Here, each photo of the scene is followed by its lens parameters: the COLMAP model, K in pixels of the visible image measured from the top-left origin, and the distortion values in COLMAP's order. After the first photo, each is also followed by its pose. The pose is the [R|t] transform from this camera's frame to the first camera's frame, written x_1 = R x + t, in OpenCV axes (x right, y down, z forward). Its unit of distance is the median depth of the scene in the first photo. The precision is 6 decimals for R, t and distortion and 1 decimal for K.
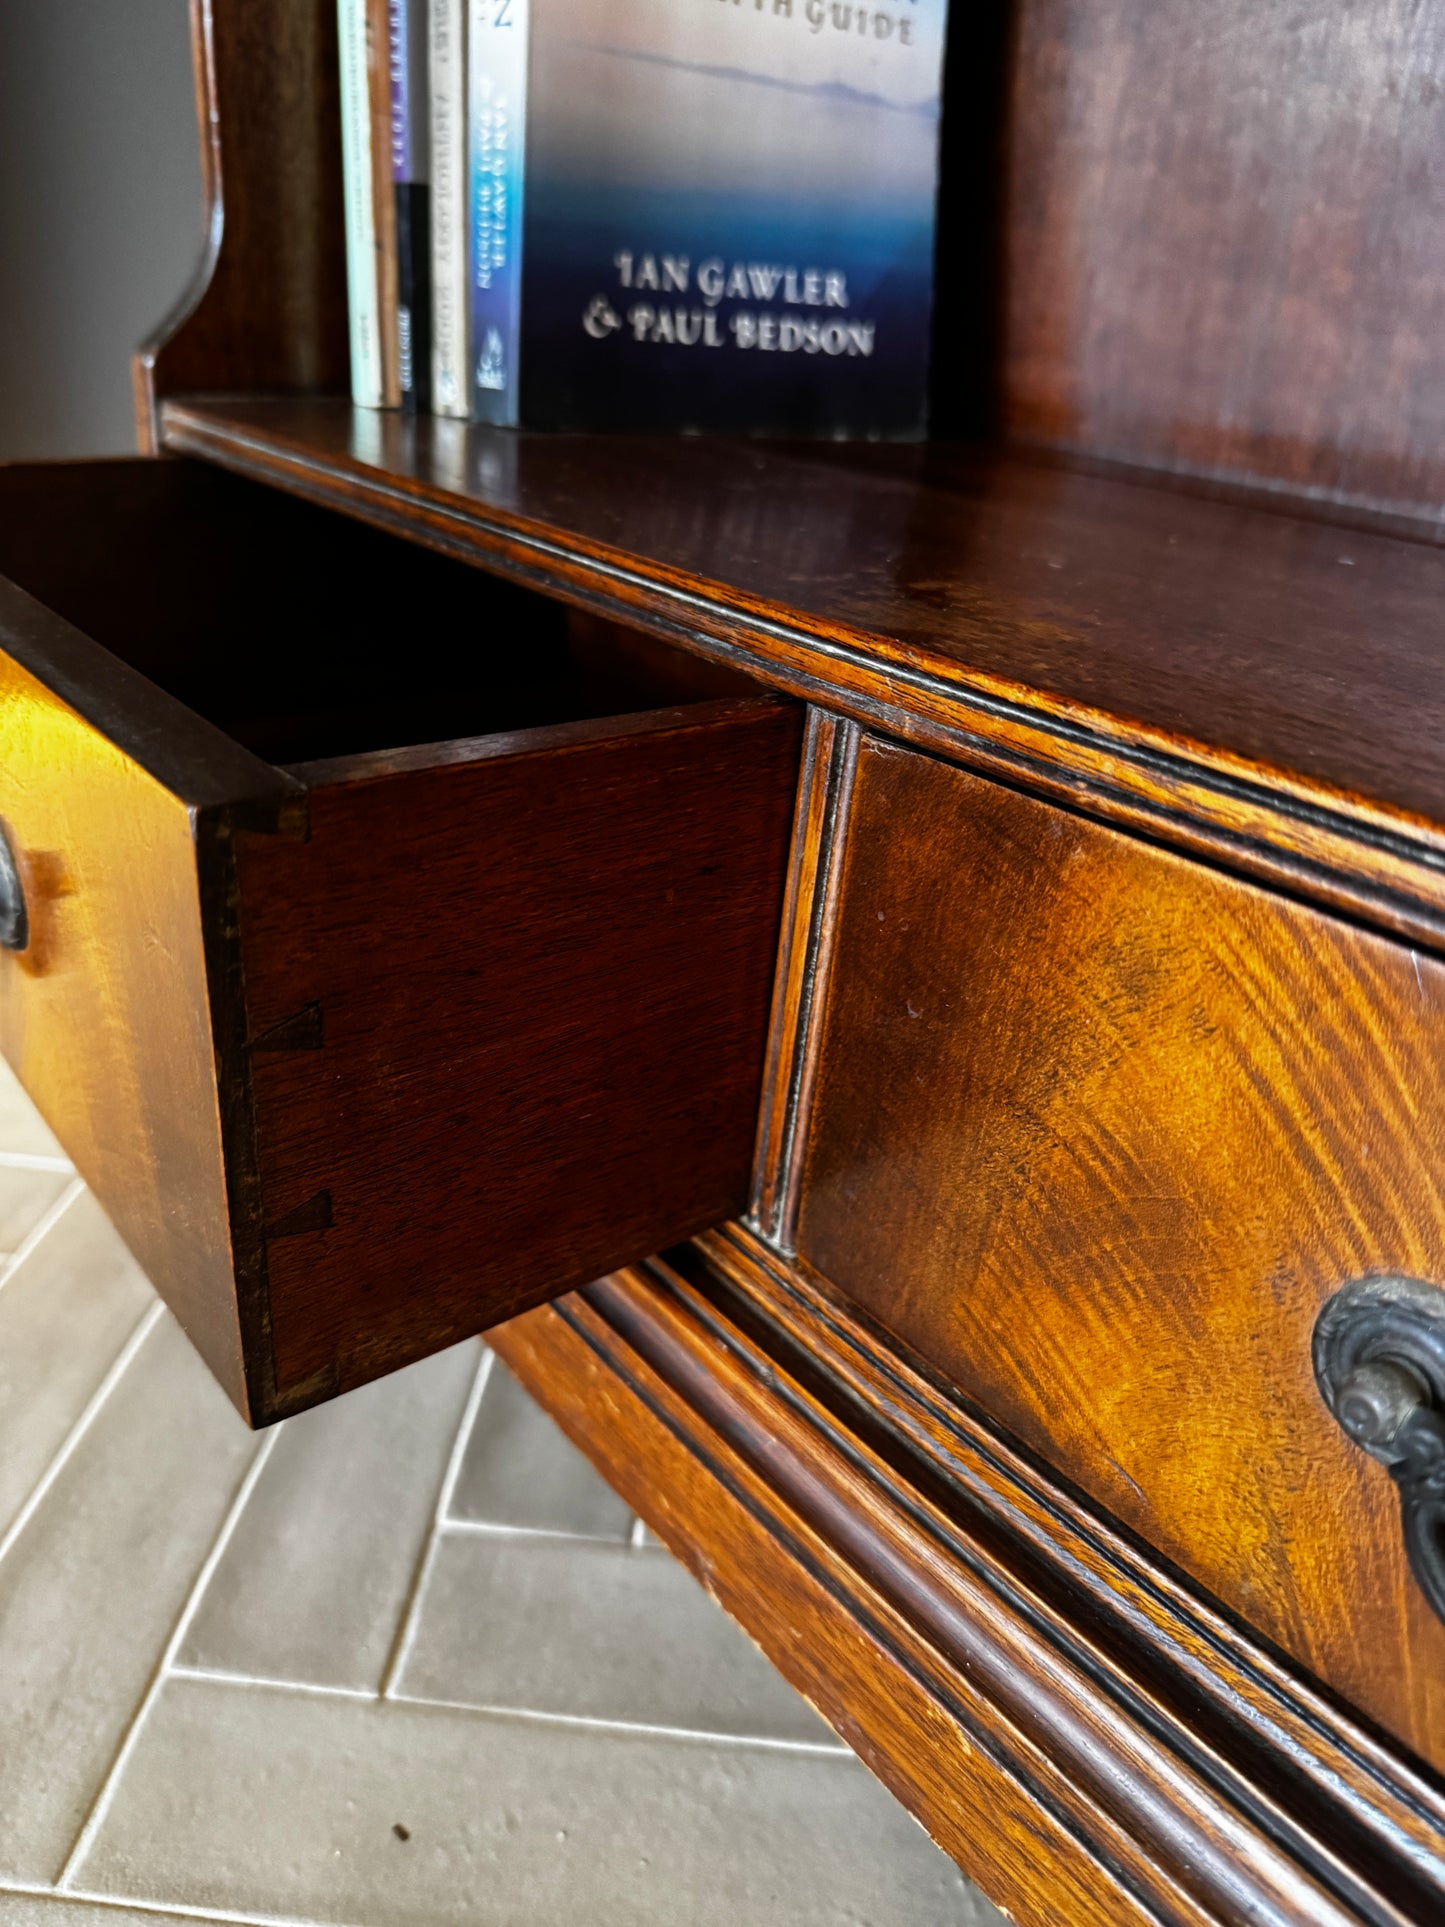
lens RADIAL K [[1423.4, 0, 711.8], [0, 1423.4, 960.7], [0, 0, 1]] dist [-0.032799, 0.000153]
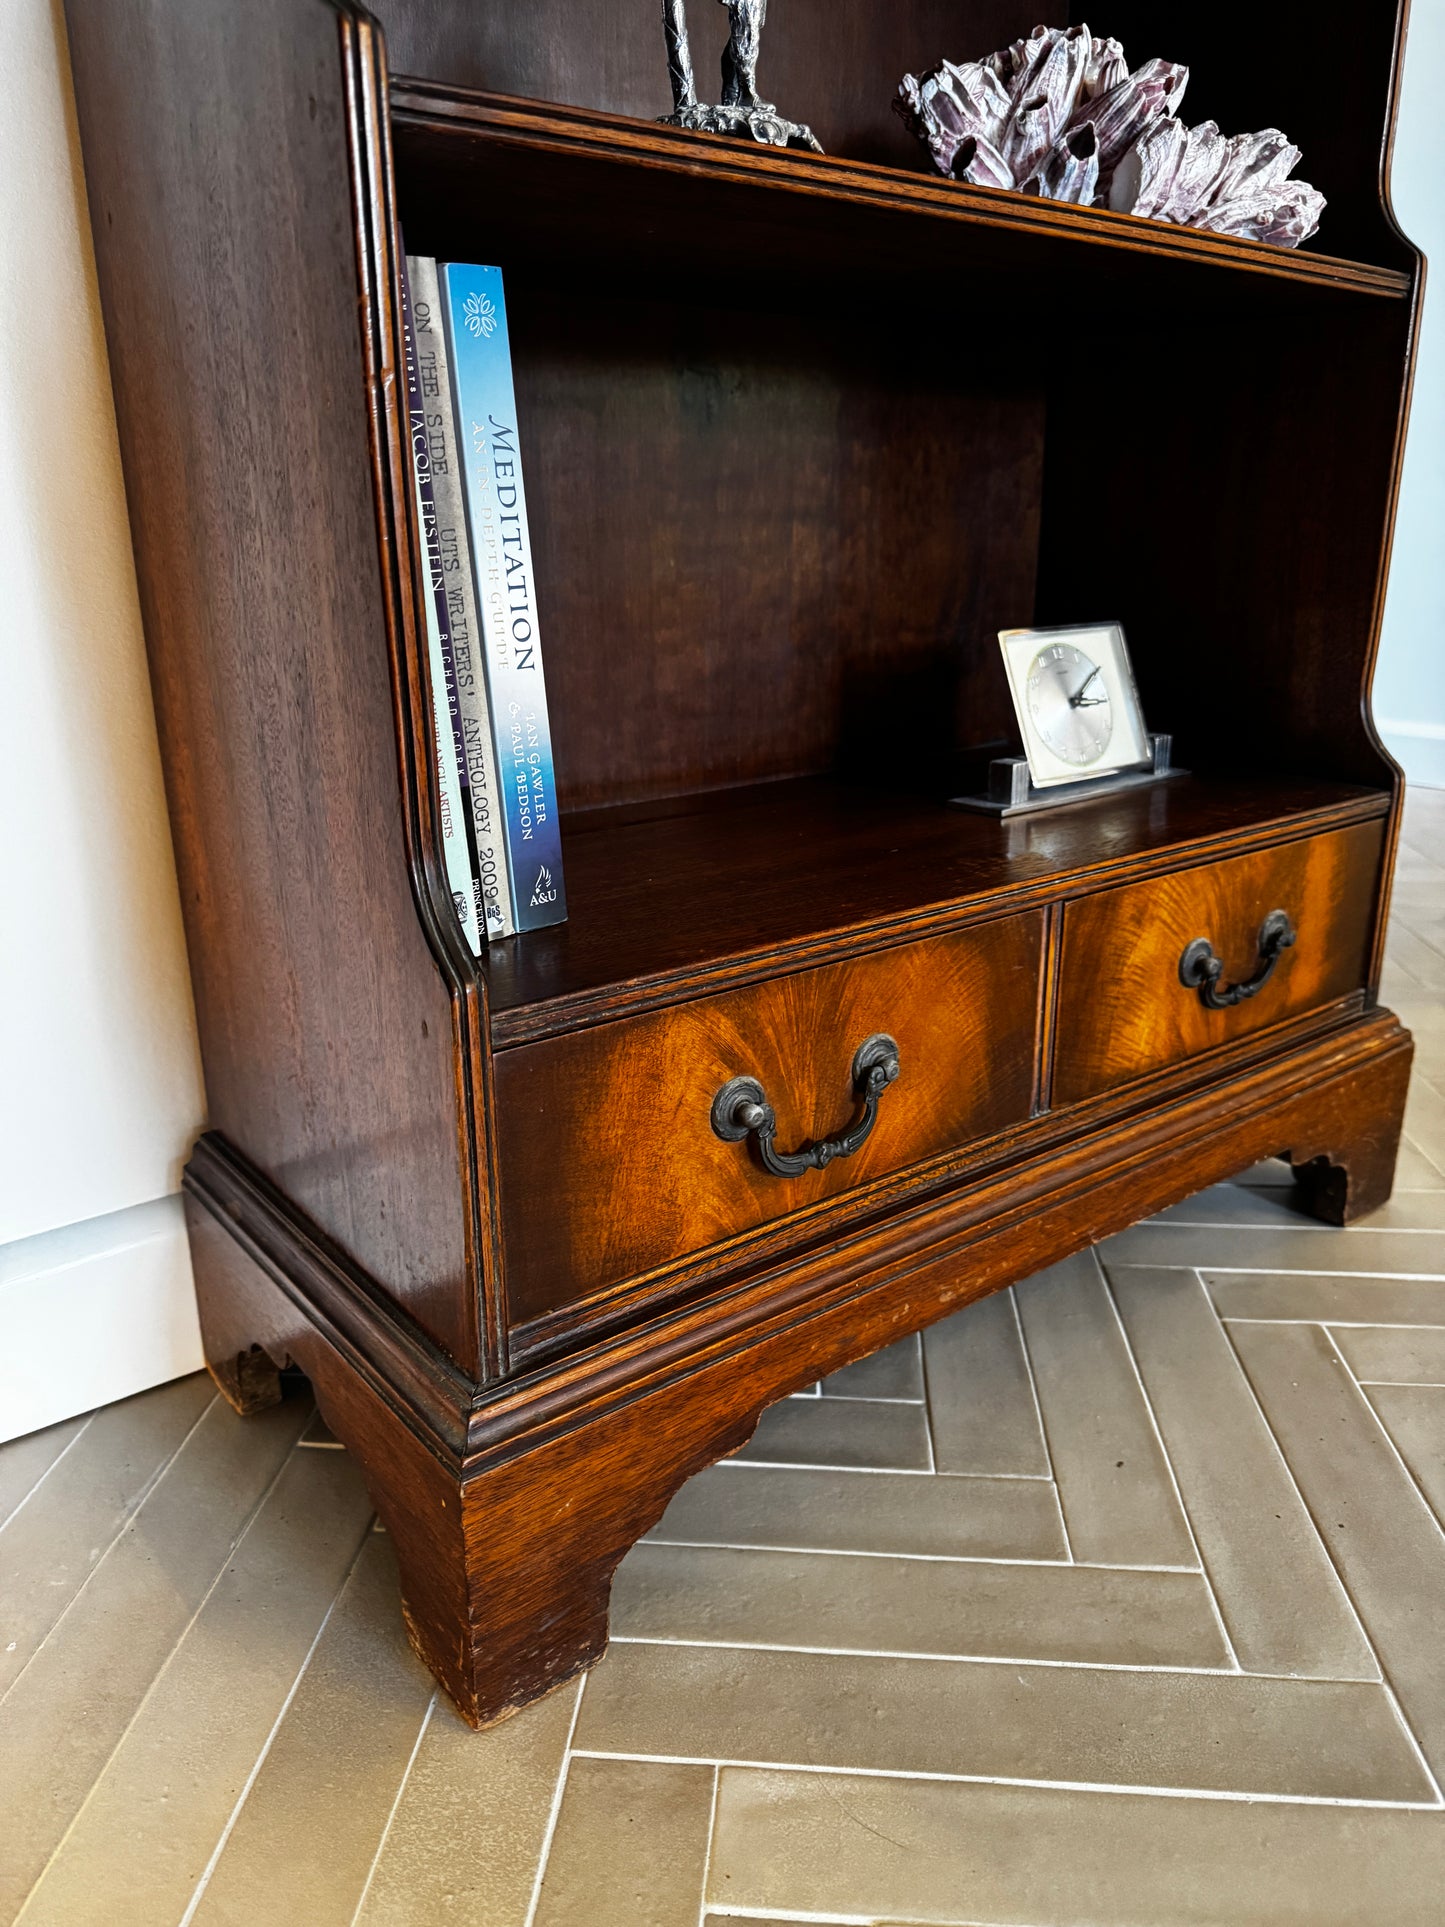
lens RADIAL K [[1351.3, 0, 731.8], [0, 1351.3, 958.3], [0, 0, 1]] dist [0.074133, -0.127916]
pose [[0.006284, -0.378115, 0.925737, -1.416539], [0.451988, 0.826866, 0.334664, -0.735768], [-0.892002, 0.416319, 0.176099, 0.650046]]
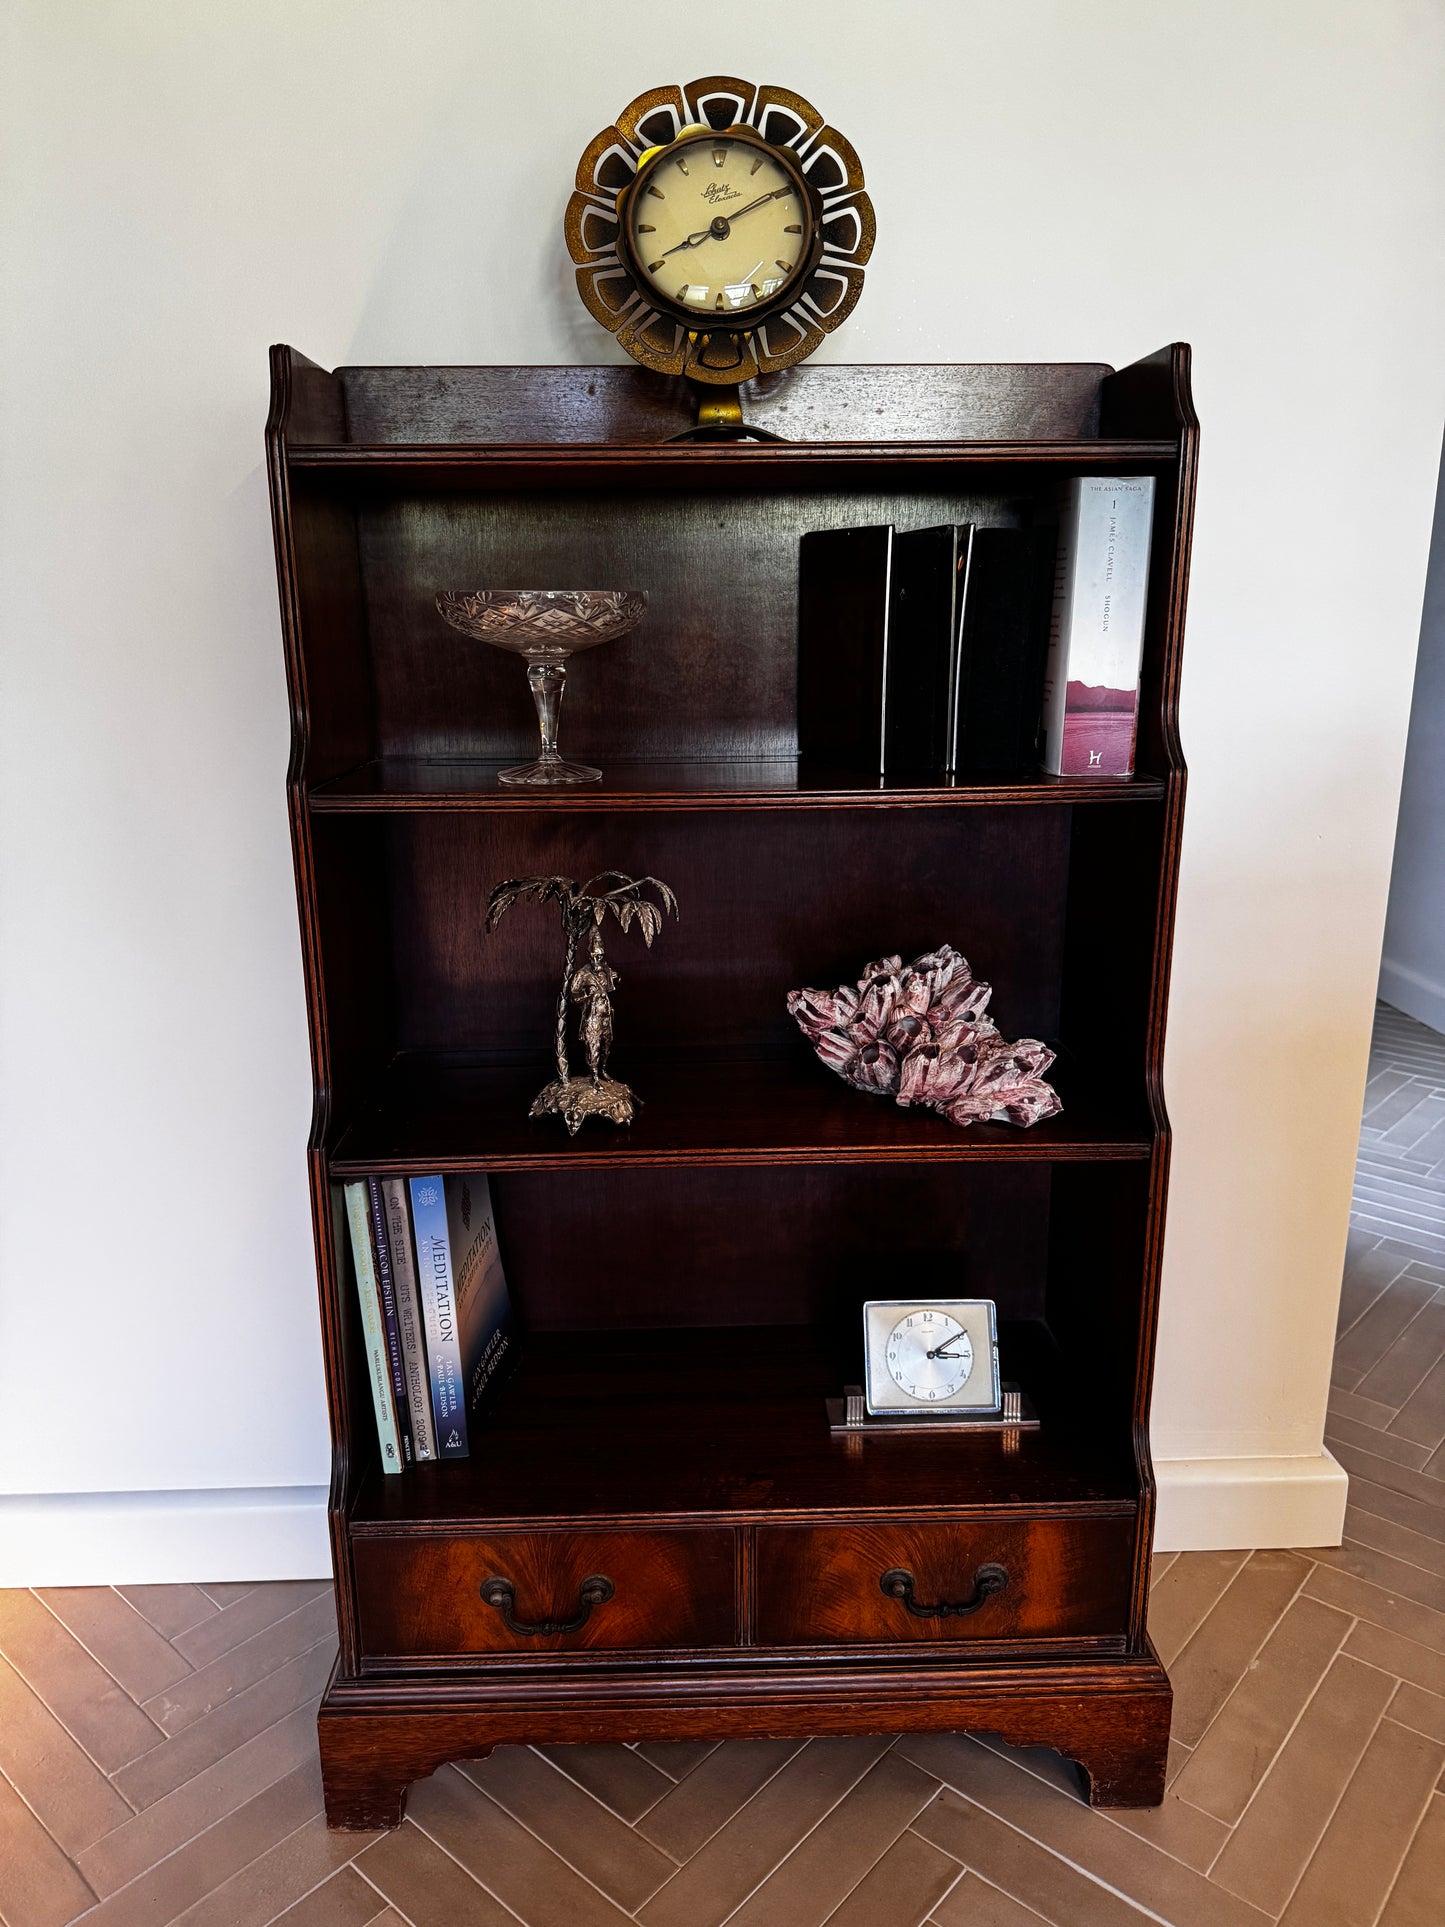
lens RADIAL K [[1351.3, 0, 731.8], [0, 1351.3, 958.3], [0, 0, 1]] dist [0.074133, -0.127916]
pose [[0.592695, -0.278535, 0.755732, -1.593892], [0.402554, 0.915142, 0.021578, -1.134051], [-0.697612, 0.291434, 0.654525, -1.386777]]
